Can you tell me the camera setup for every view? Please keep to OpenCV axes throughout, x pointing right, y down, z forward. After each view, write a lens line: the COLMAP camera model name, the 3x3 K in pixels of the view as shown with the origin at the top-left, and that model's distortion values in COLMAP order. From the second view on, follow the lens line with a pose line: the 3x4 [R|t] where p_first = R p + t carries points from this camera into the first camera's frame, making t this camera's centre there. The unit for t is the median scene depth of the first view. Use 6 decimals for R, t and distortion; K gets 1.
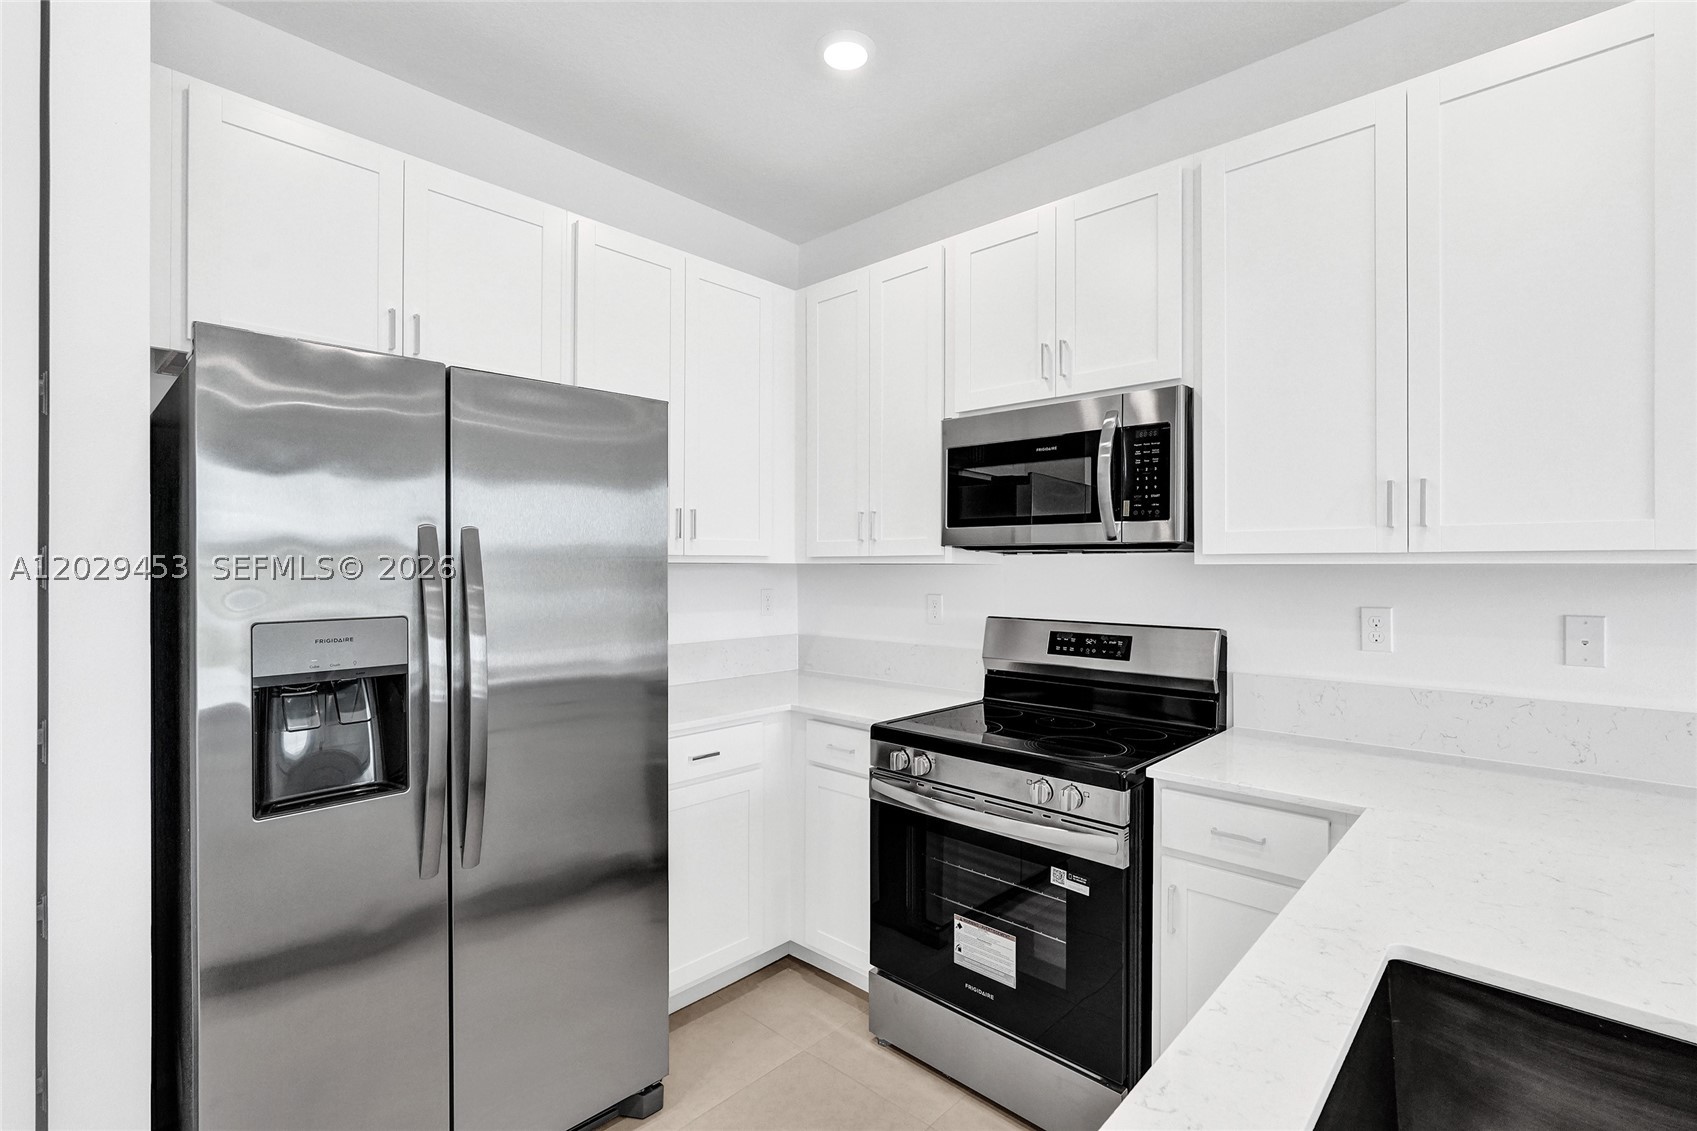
lens RADIAL K [[762.7, 0, 847.3], [0, 762.7, 563.9], [0, 0, 1]] dist [-0.009736, 0.002506]
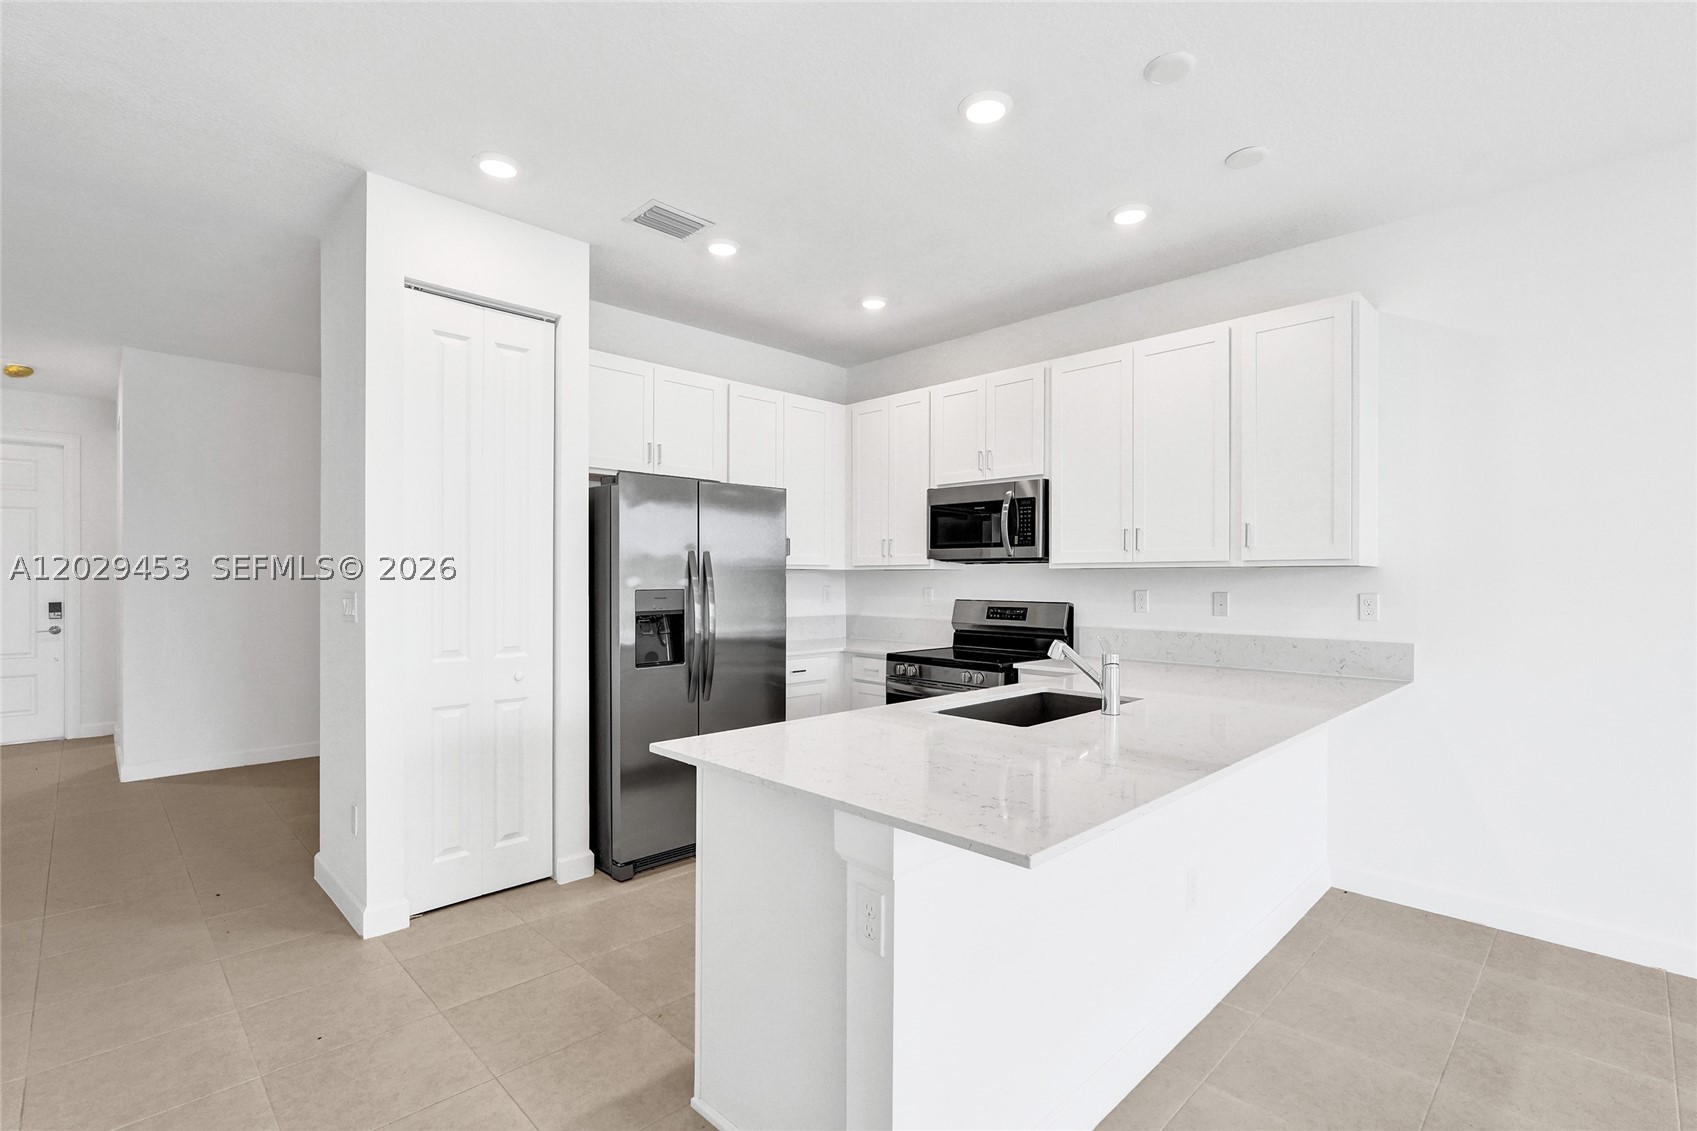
lens RADIAL K [[762.7, 0, 848.3], [0, 762.7, 592.5], [0, 0, 1]] dist [-0.009736, 0.002506]
pose [[0.998692, 0.001722, -0.051104, 0.035703], [-0.000710, 0.999803, 0.019814, 0.023654], [0.051128, -0.019751, 0.998497, -0.989018]]
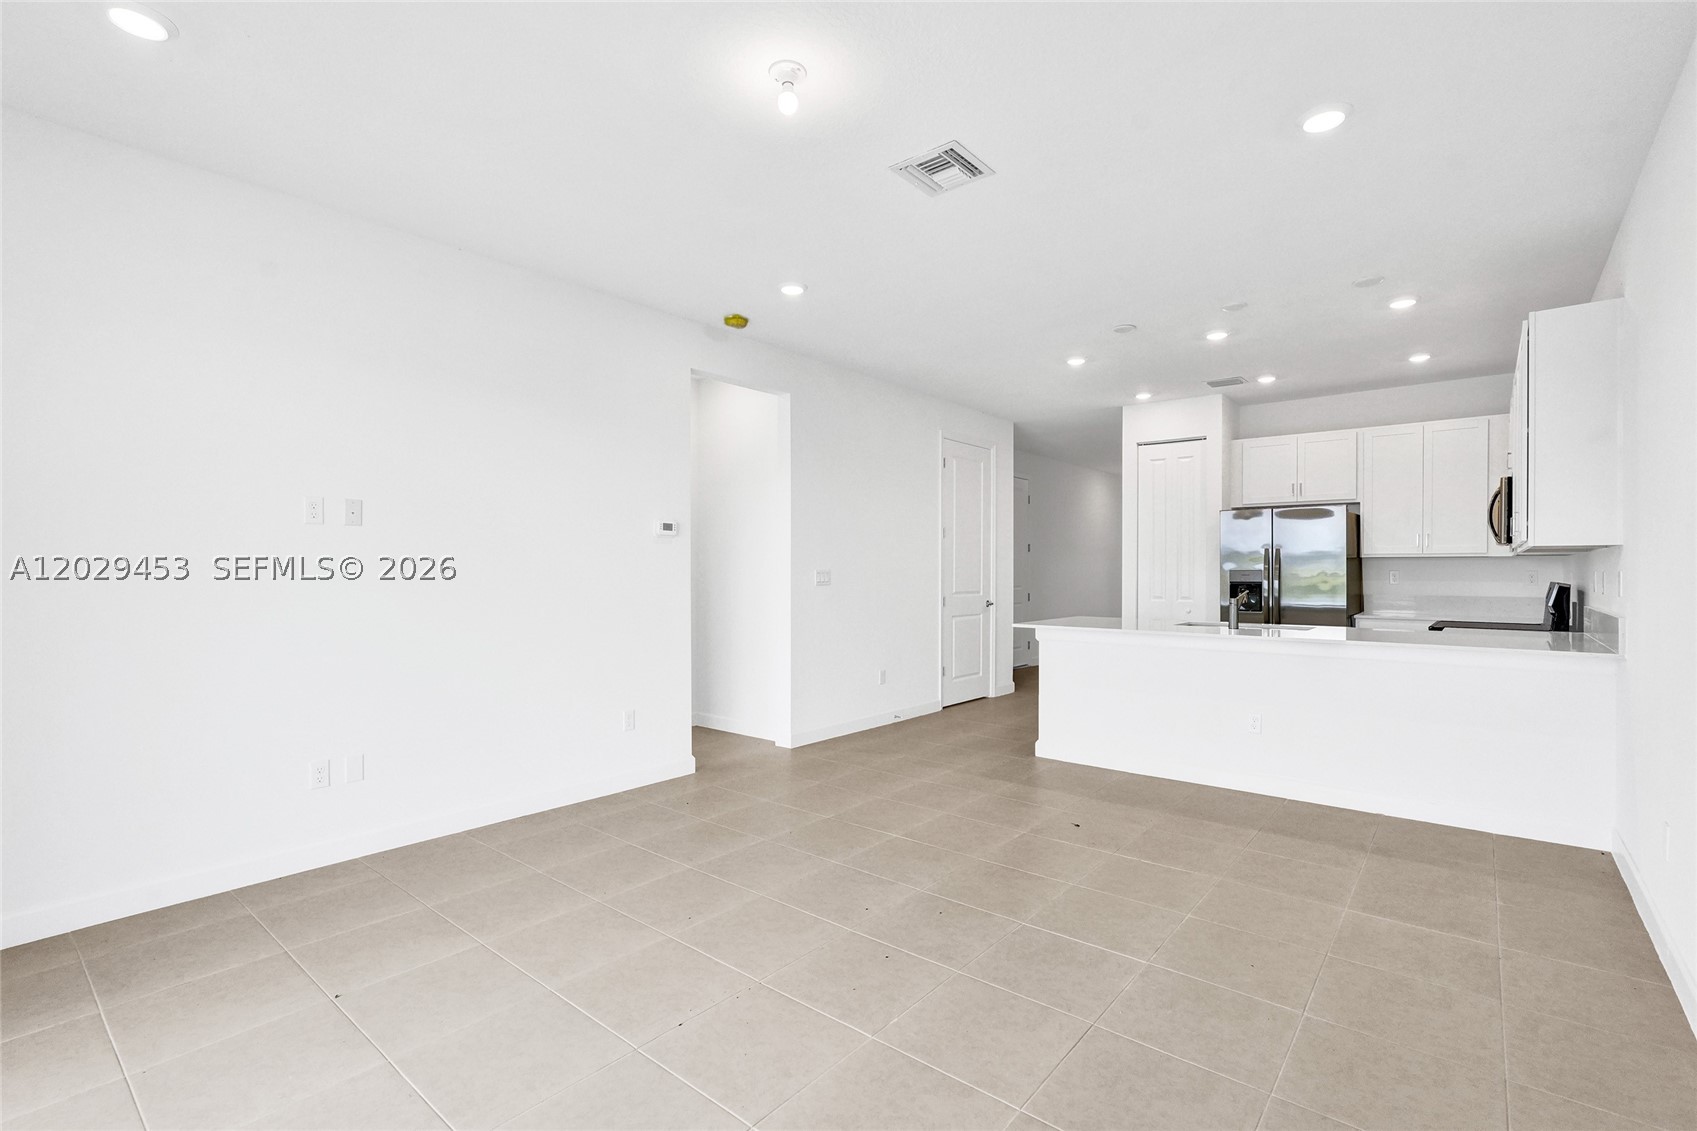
lens RADIAL K [[762.7, 0, 846.2], [0, 762.7, 580.8], [0, 0, 1]] dist [-0.009736, 0.002506]
pose [[0.053803, 0.011025, -0.998491, 2.604941], [-0.000049, 0.999939, 0.011038, 0.060315], [0.998552, -0.000545, 0.053800, -1.131843]]
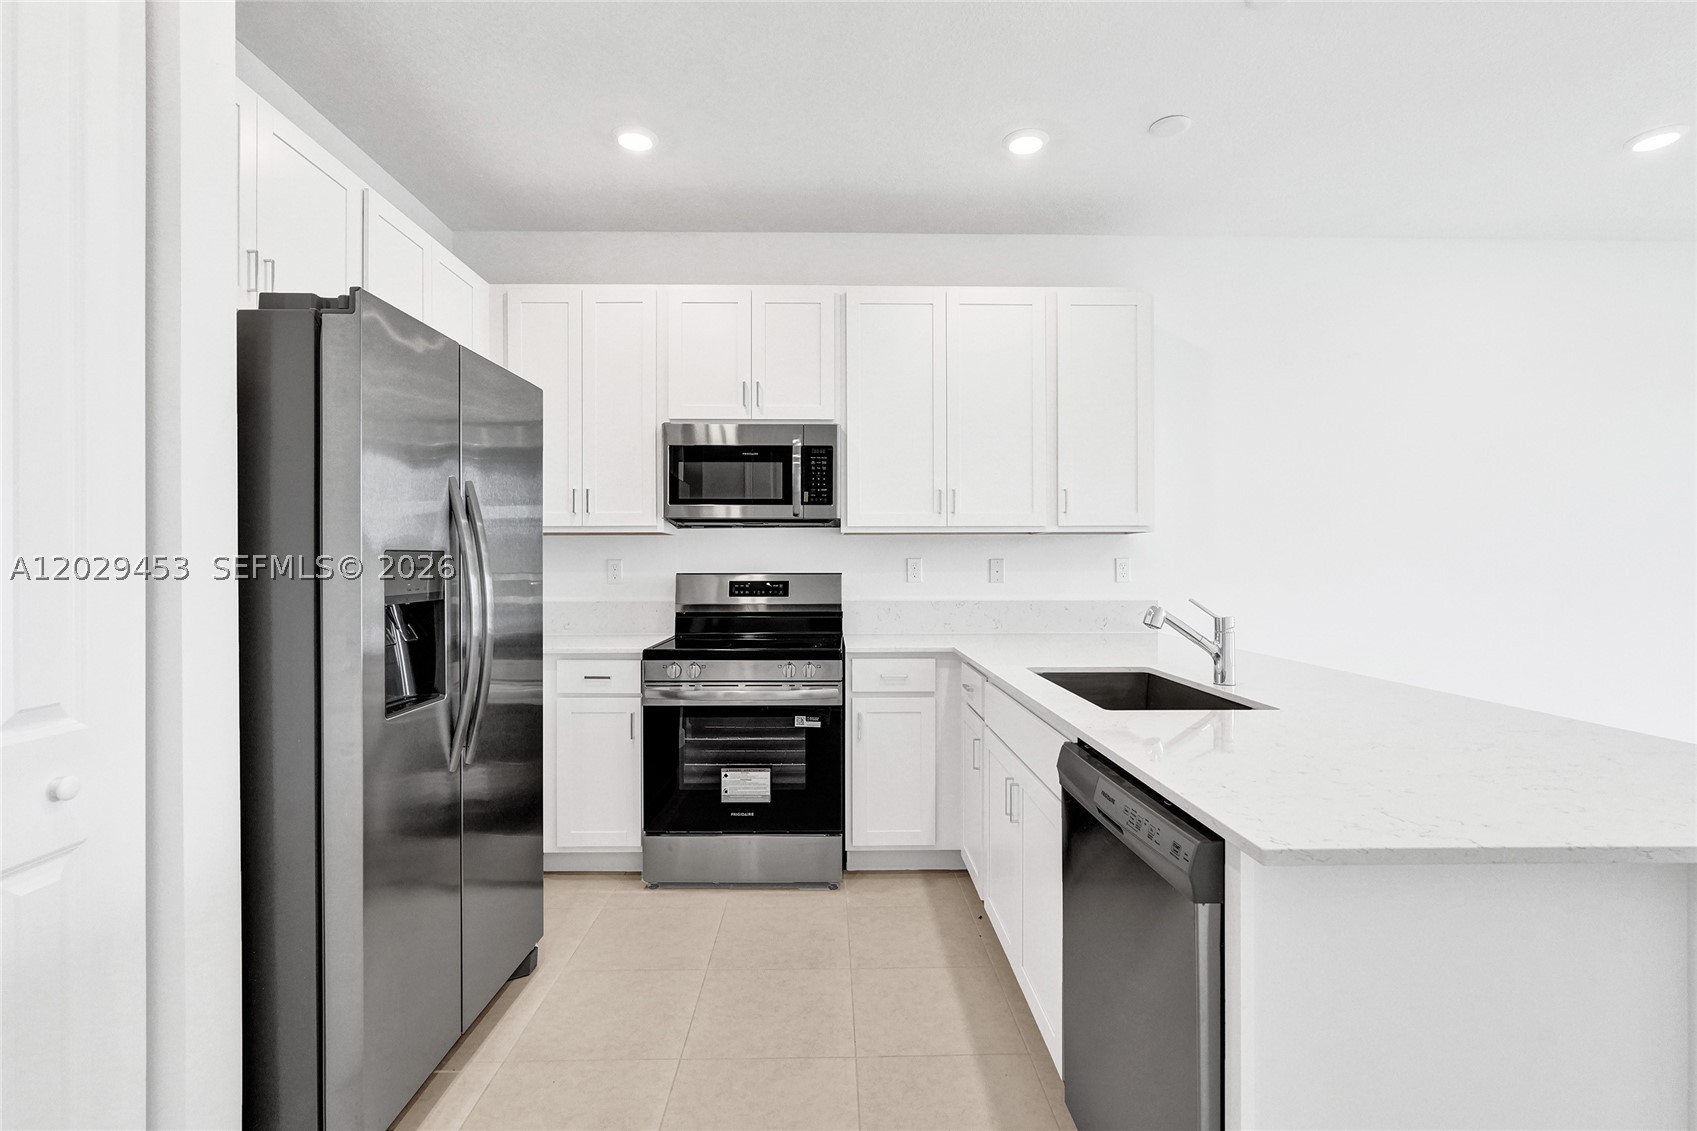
lens RADIAL K [[804.6, 0, 831.7], [0, 804.6, 562.7], [0, 0, 1]] dist [-0.010560, 0.002329]
pose [[0.728591, -0.002998, 0.684943, -0.751613], [0.000389, 0.999992, 0.003964, 0.058510], [-0.684949, -0.002622, 0.728586, -0.263464]]
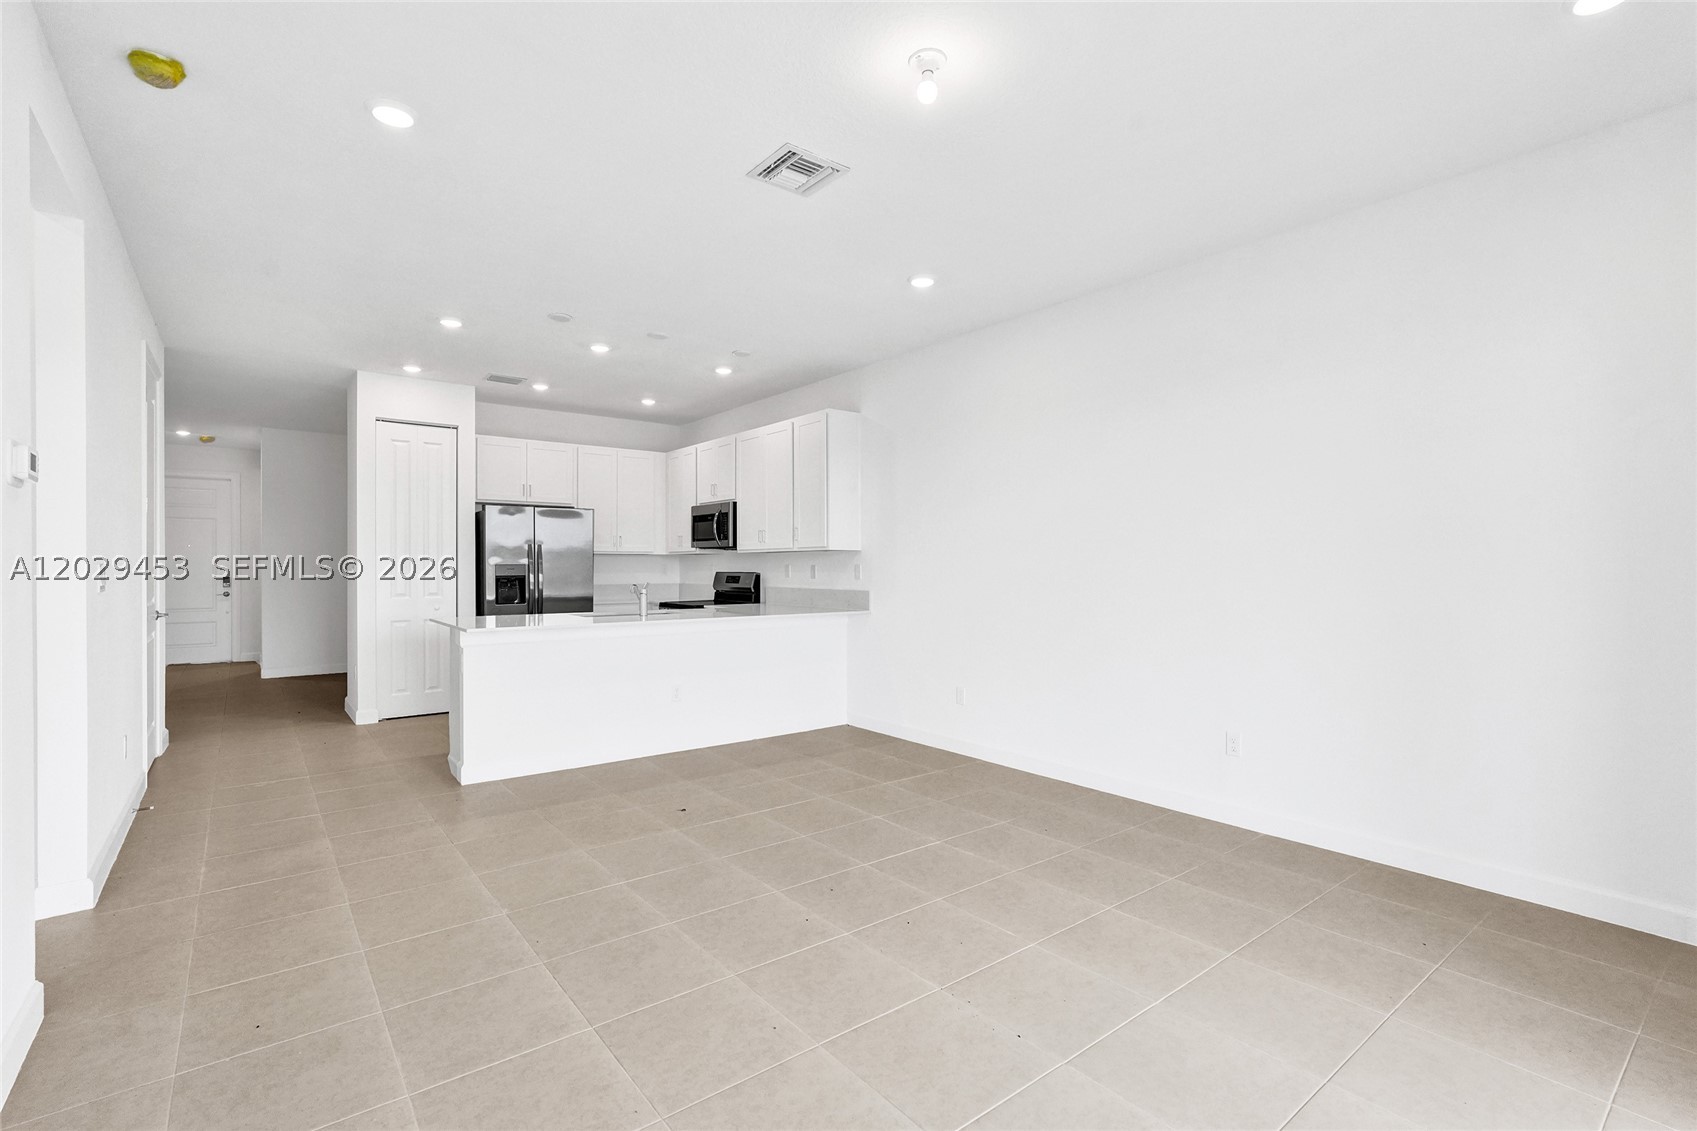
lens RADIAL K [[762.7, 0, 854.2], [0, 762.7, 582.0], [0, 0, 1]] dist [-0.009736, 0.002506]
pose [[0.986161, 0.002040, -0.165780, 1.532483], [0.001788, 0.999735, 0.022938, 0.054342], [0.165783, -0.022917, 0.985896, -2.295155]]
